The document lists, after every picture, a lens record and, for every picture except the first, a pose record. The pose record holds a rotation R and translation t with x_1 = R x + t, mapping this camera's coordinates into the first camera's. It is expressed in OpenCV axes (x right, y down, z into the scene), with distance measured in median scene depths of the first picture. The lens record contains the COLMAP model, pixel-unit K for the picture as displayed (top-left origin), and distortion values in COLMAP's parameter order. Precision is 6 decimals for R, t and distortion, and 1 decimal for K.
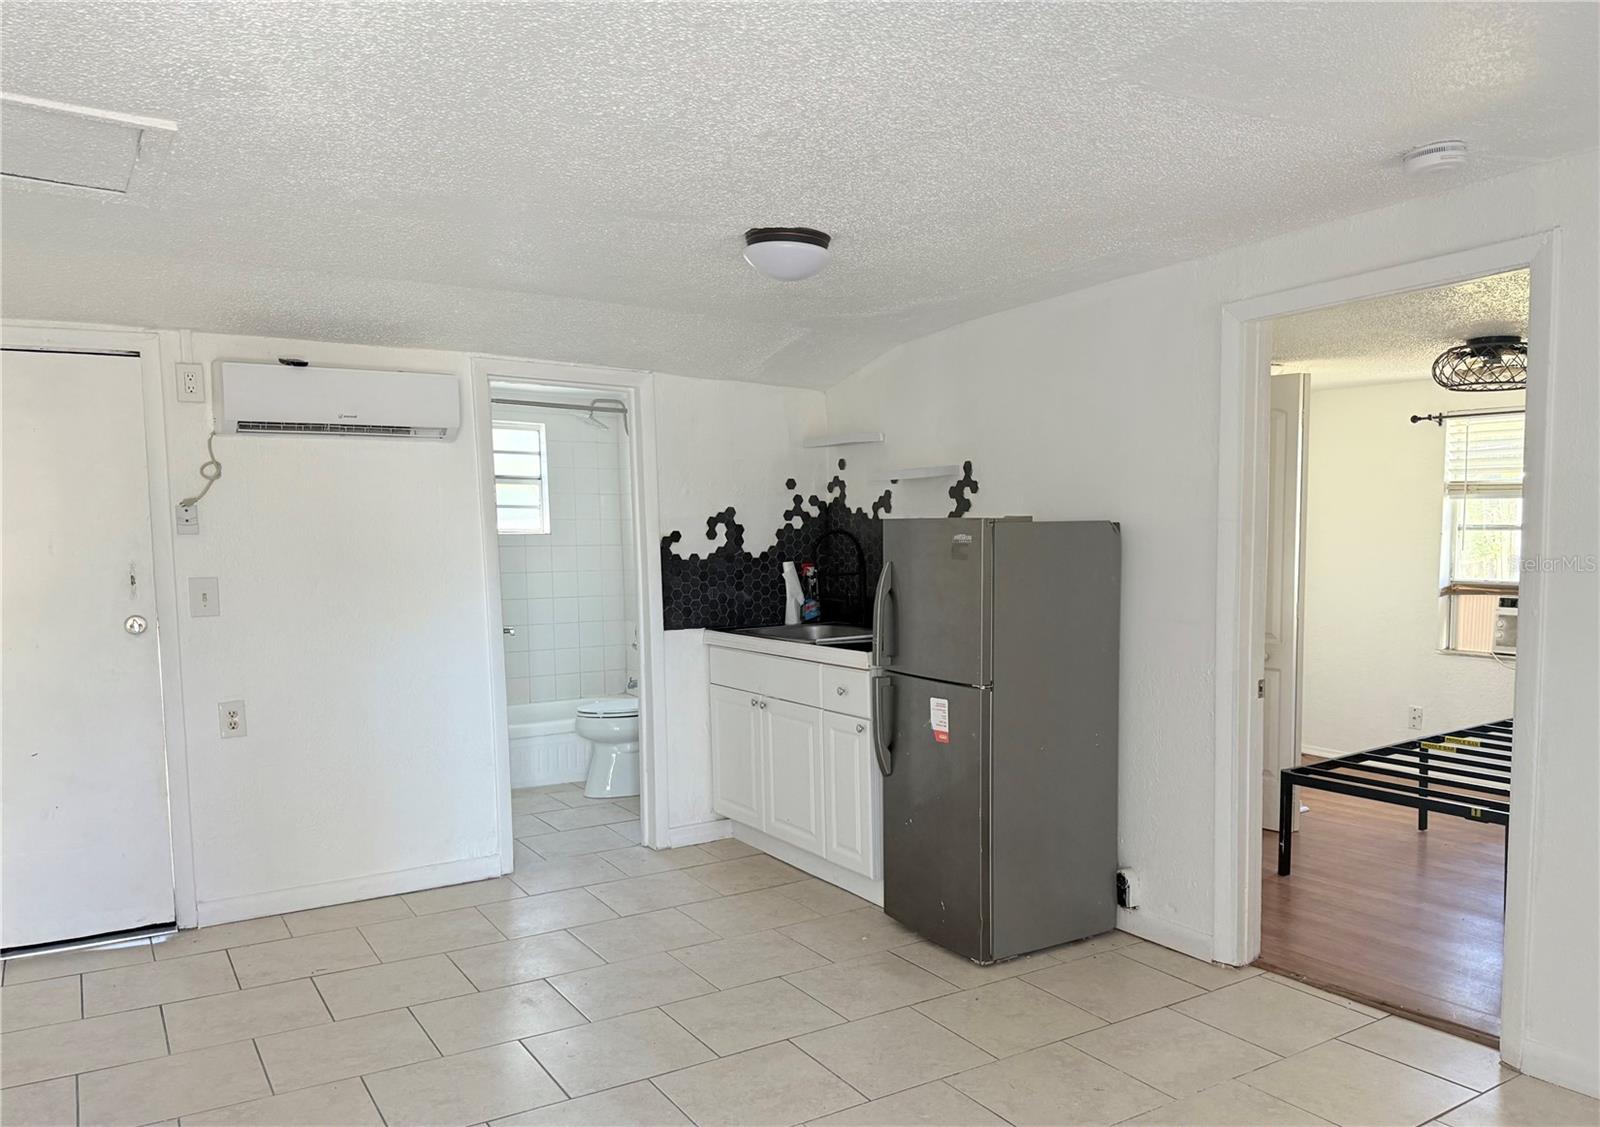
lens RADIAL K [[1172.0, 0, 802.5], [0, 1172.0, 626.0], [0, 0, 1]] dist [-0.010831, -0.004884]
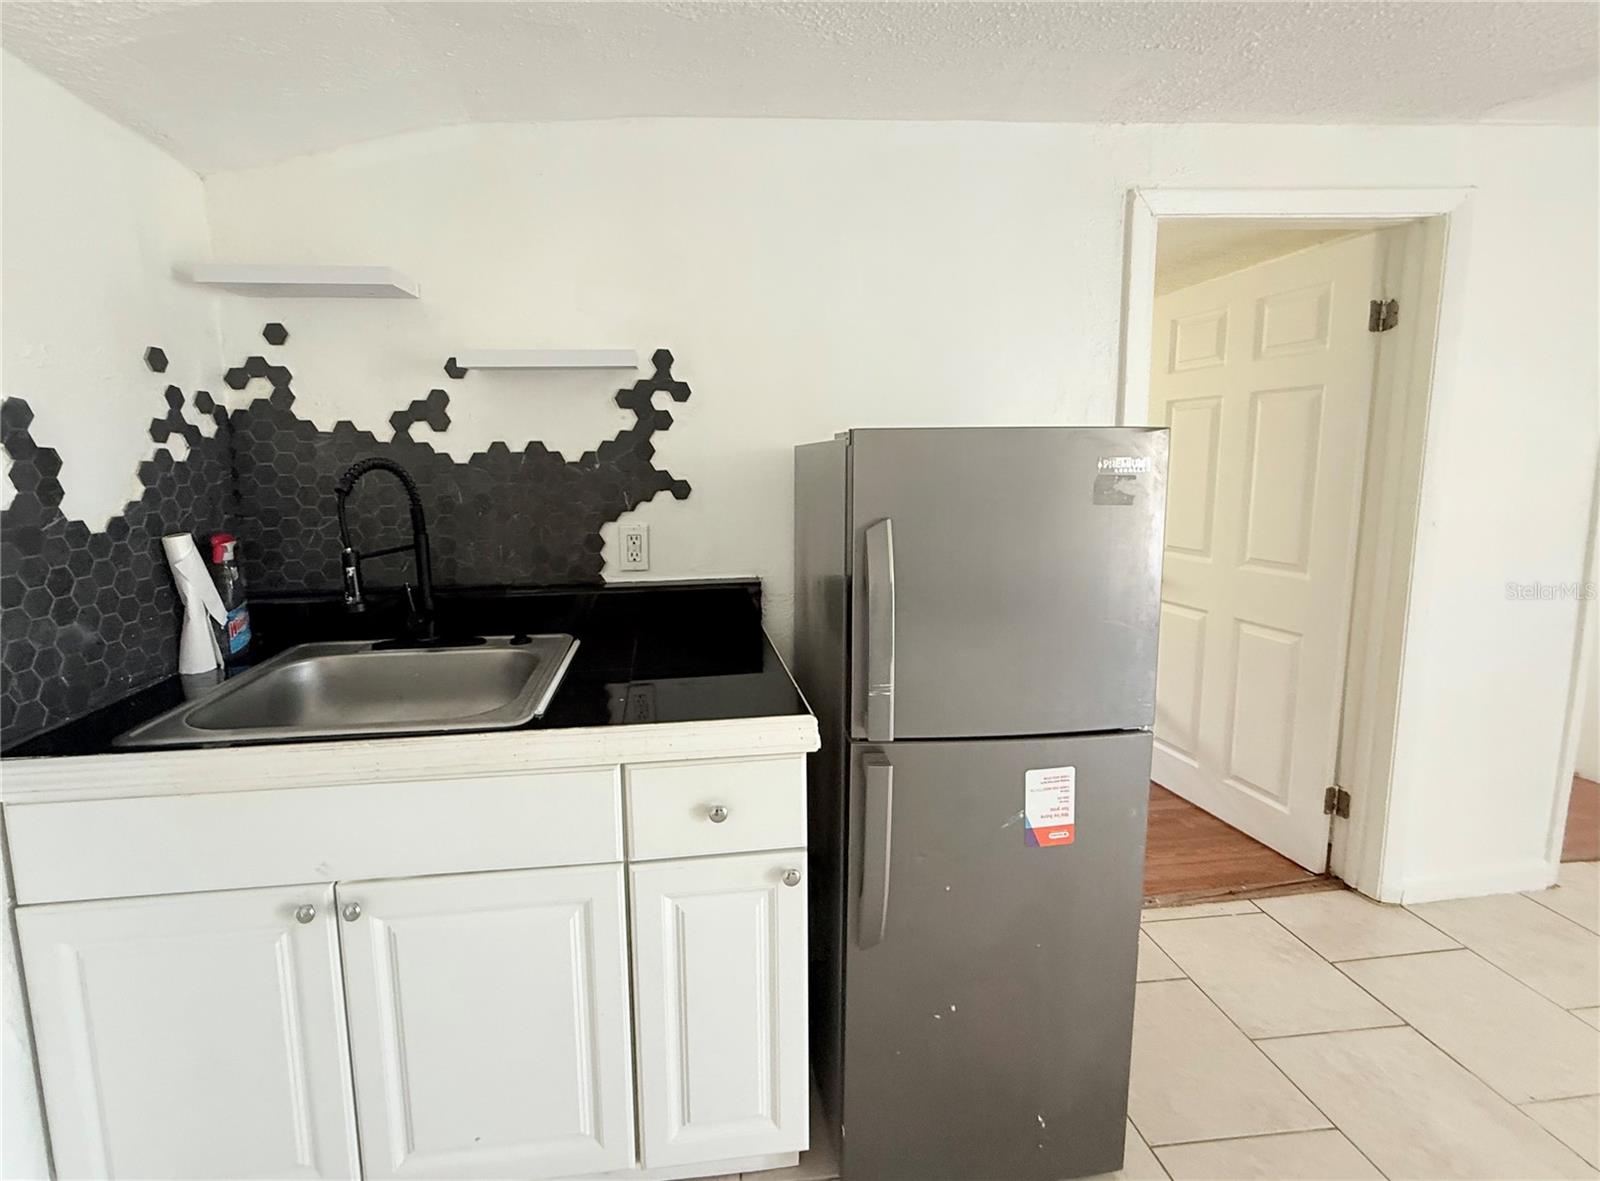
lens RADIAL K [[696.9, 0, 796.7], [0, 696.9, 539.9], [0, 0, 1]] dist [-0.001471, -0.000443]
pose [[0.438847, -0.096628, 0.893351, -0.152047], [0.085249, 0.994194, 0.065658, -0.053001], [-0.894509, 0.047344, 0.444537, 0.706607]]
